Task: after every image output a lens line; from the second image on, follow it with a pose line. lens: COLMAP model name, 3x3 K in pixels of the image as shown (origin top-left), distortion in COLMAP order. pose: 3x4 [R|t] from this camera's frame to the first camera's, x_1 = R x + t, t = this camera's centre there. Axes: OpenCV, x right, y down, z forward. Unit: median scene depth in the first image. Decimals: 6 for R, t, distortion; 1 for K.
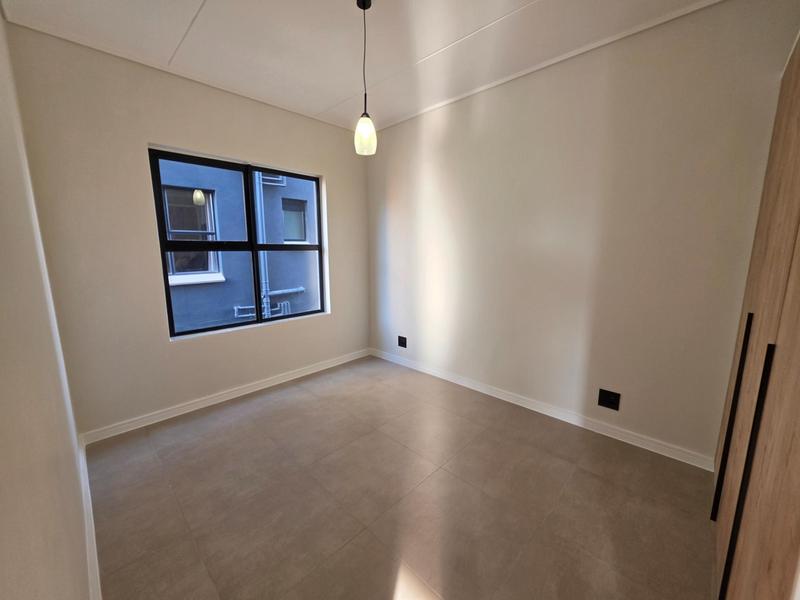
lens RADIAL K [[322.4, 0, 397.5], [0, 322.4, 298.1], [0, 0, 1]] dist [-0.002517, 0.000664]
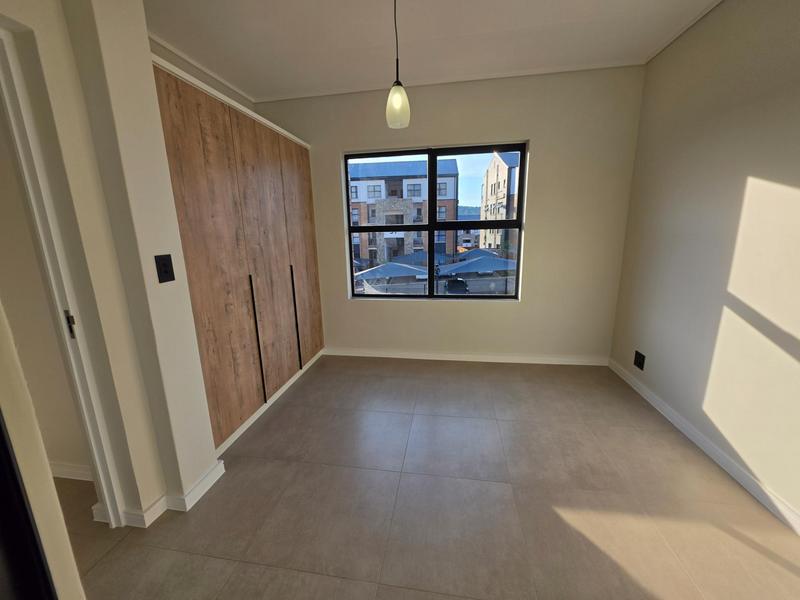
lens RADIAL K [[322.4, 0, 397.5], [0, 322.4, 298.1], [0, 0, 1]] dist [-0.002517, 0.000664]
pose [[0.568562, 0.158784, -0.807171, 0.495778], [-0.100416, 0.987254, 0.123477, -0.060107], [0.816489, 0.010849, 0.577259, 0.333726]]
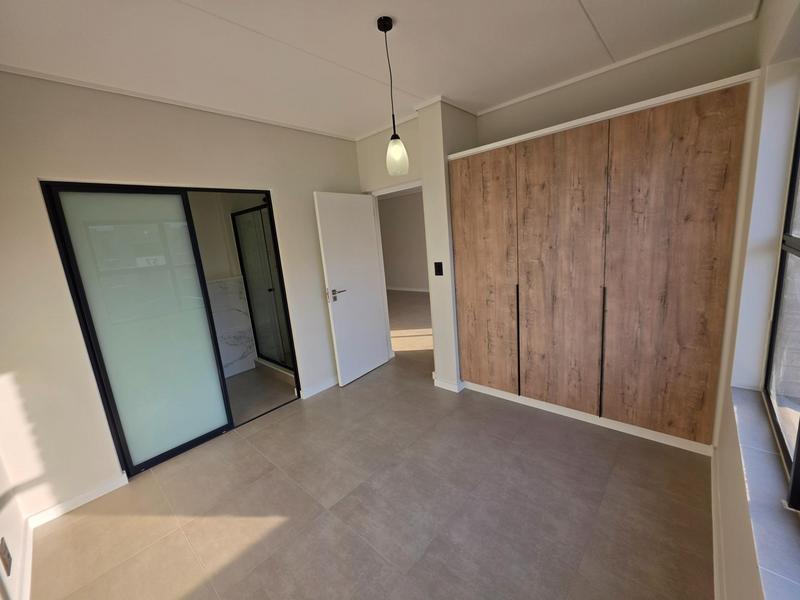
lens RADIAL K [[322.4, 0, 397.5], [0, 322.4, 298.1], [0, 0, 1]] dist [-0.002517, 0.000664]
pose [[-0.995527, 0.092731, -0.018095, -0.020977], [0.081318, 0.938491, 0.335592, -0.295695], [0.048102, 0.332619, -0.941834, 1.416838]]
